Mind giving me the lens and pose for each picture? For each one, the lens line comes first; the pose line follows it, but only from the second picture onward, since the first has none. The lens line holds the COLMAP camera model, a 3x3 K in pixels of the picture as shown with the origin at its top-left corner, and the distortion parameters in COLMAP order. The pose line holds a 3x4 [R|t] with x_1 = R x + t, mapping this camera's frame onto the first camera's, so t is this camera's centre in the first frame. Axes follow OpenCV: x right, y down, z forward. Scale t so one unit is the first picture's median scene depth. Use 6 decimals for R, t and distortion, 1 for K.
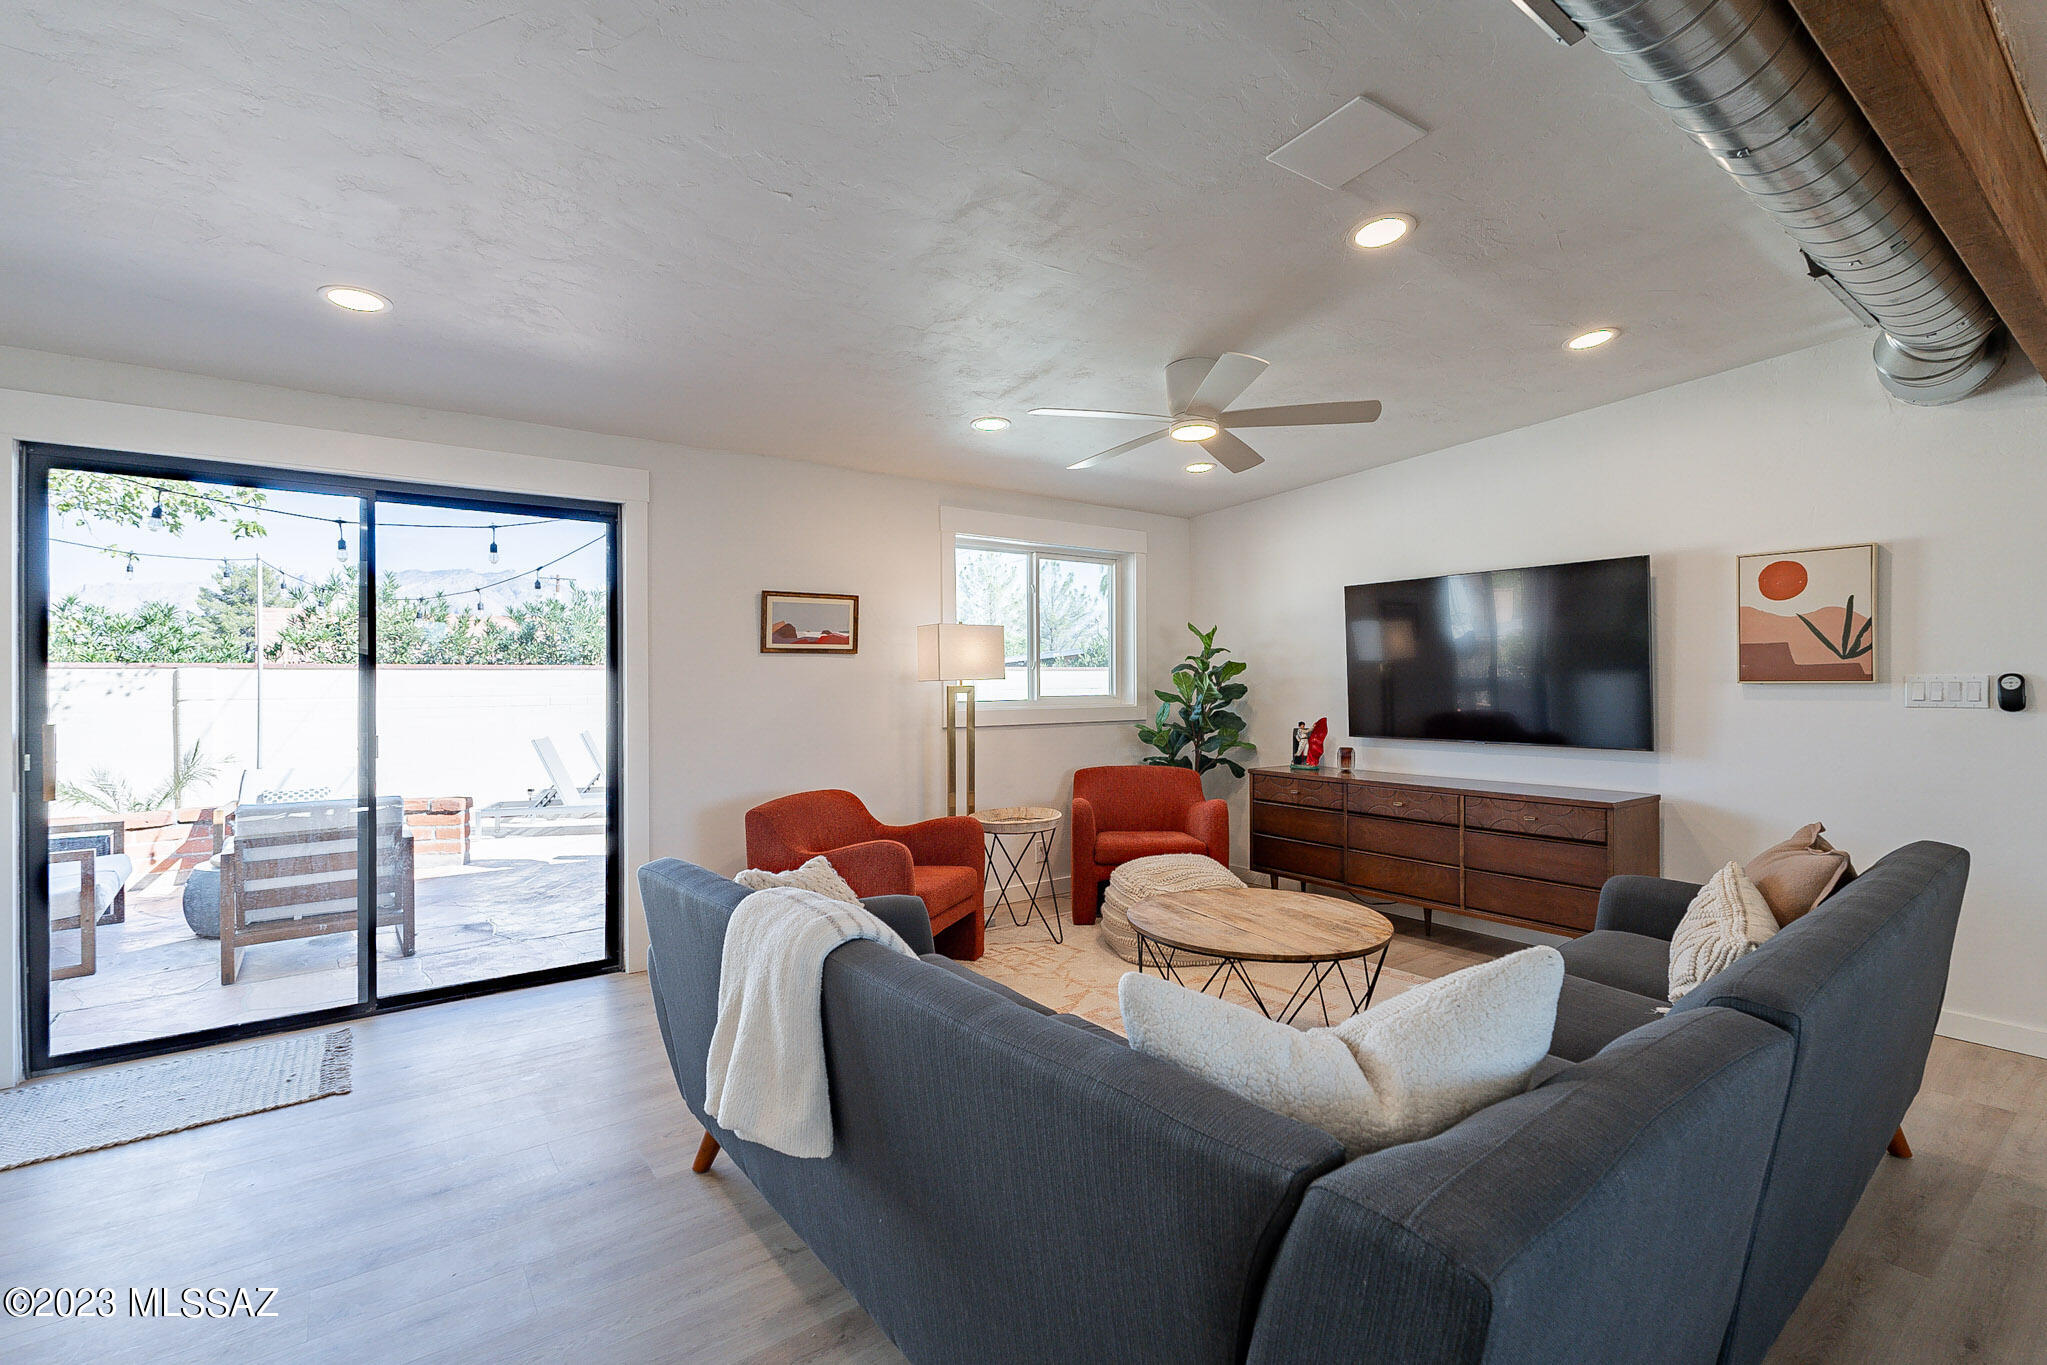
lens RADIAL K [[907.1, 0, 1019.0], [0, 907.1, 674.2], [0, 0, 1]] dist [-0.008120, 0.000551]
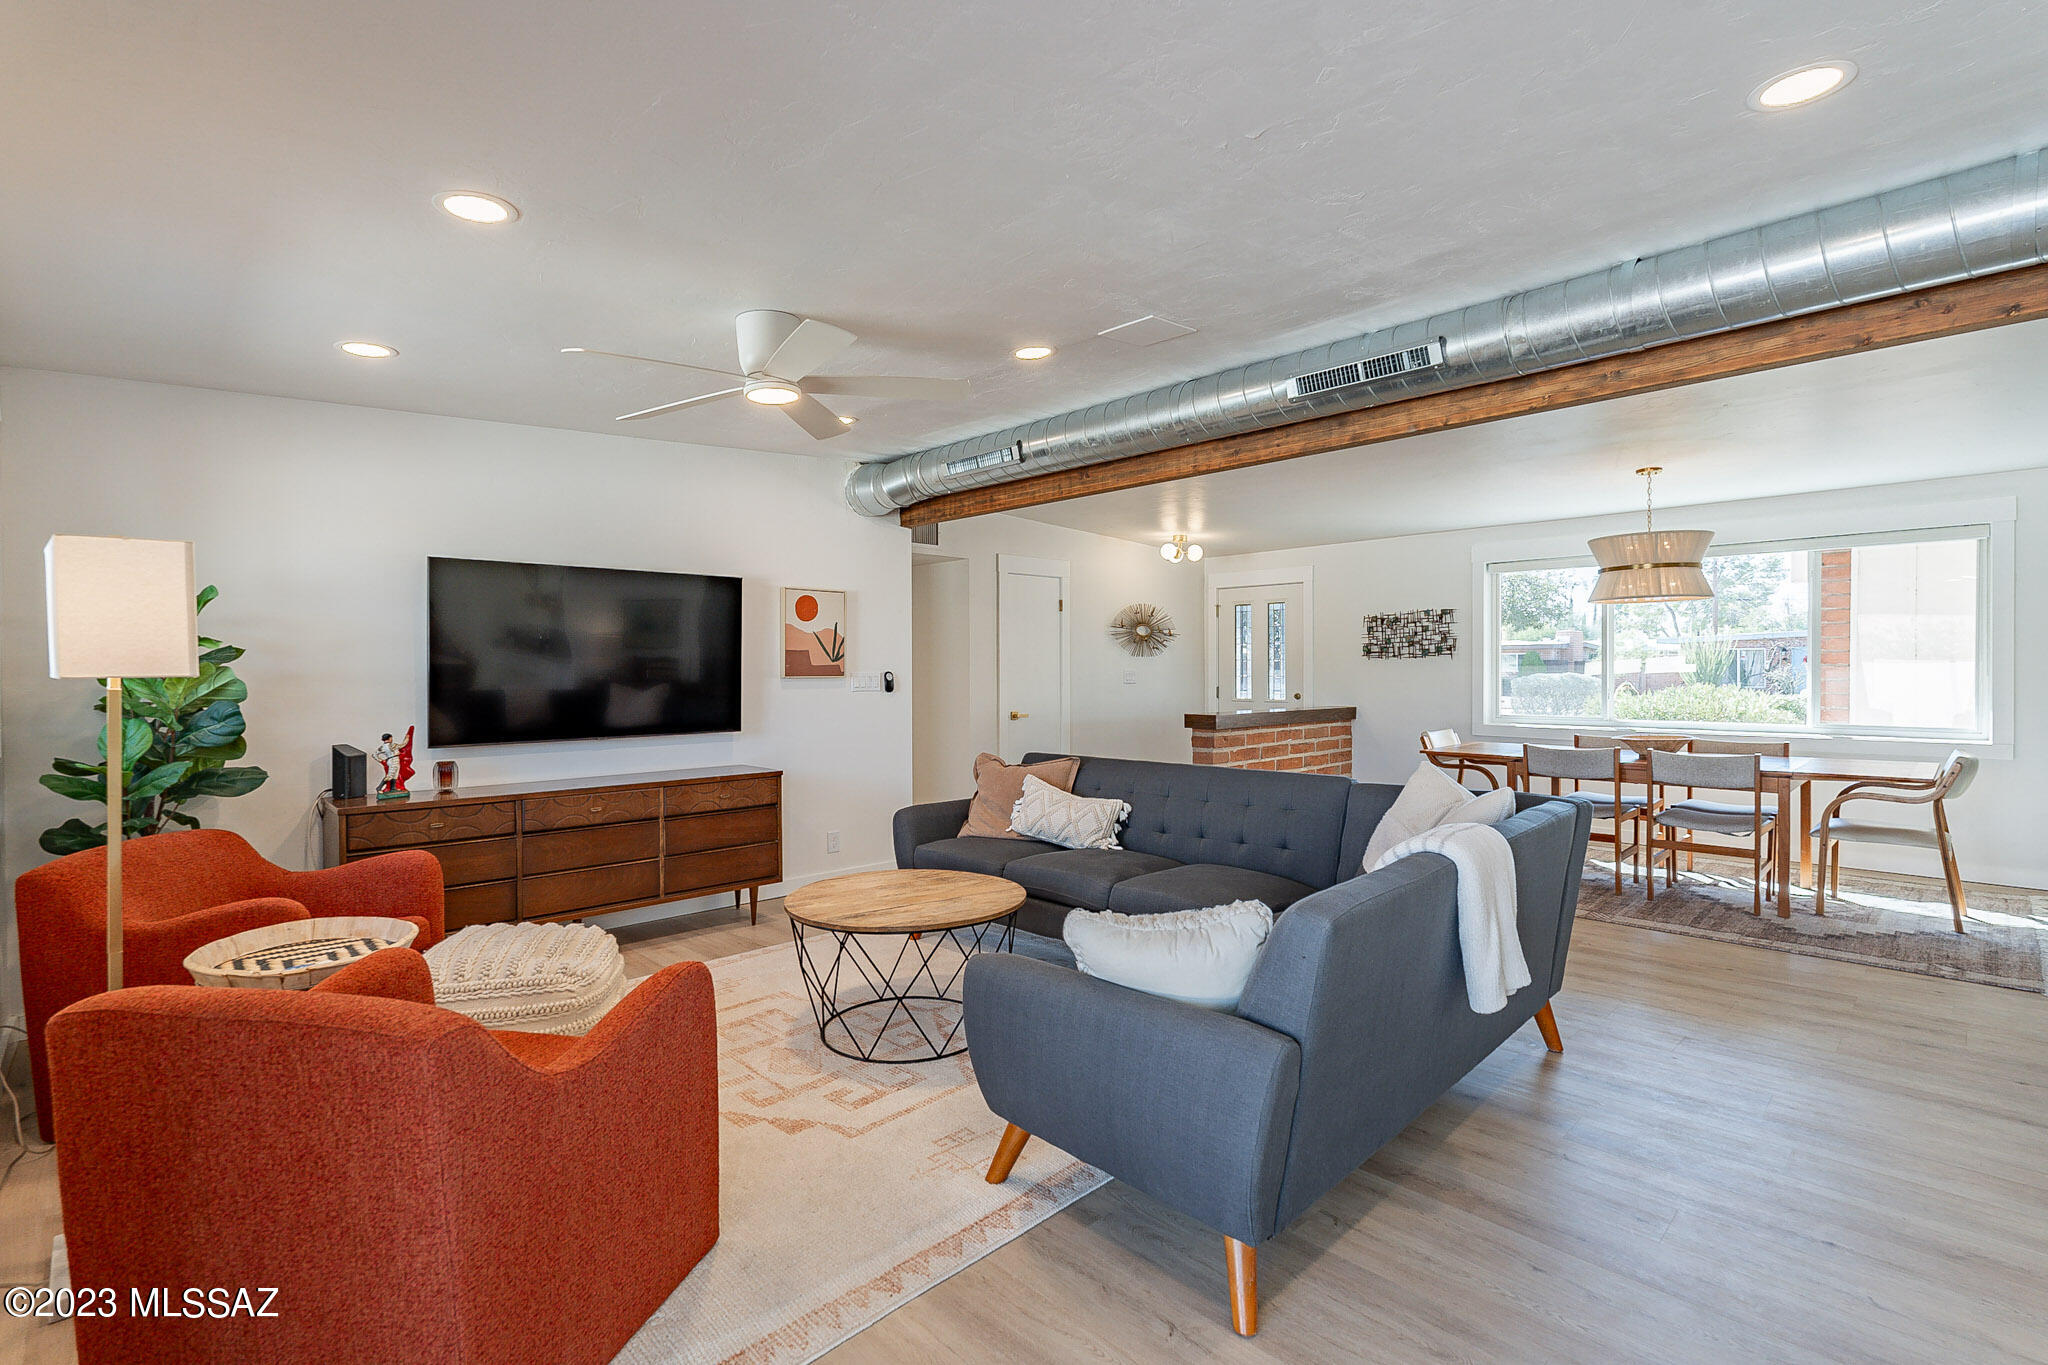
lens RADIAL K [[968.6, 0, 987.1], [0, 968.6, 689.9], [0, 0, 1]] dist [0.004774, 0.000813]
pose [[-0.117009, -0.018890, 0.992951, -0.745594], [-0.006373, 0.999813, 0.018270, -0.000906], [-0.993110, -0.004190, -0.117108, 0.868433]]
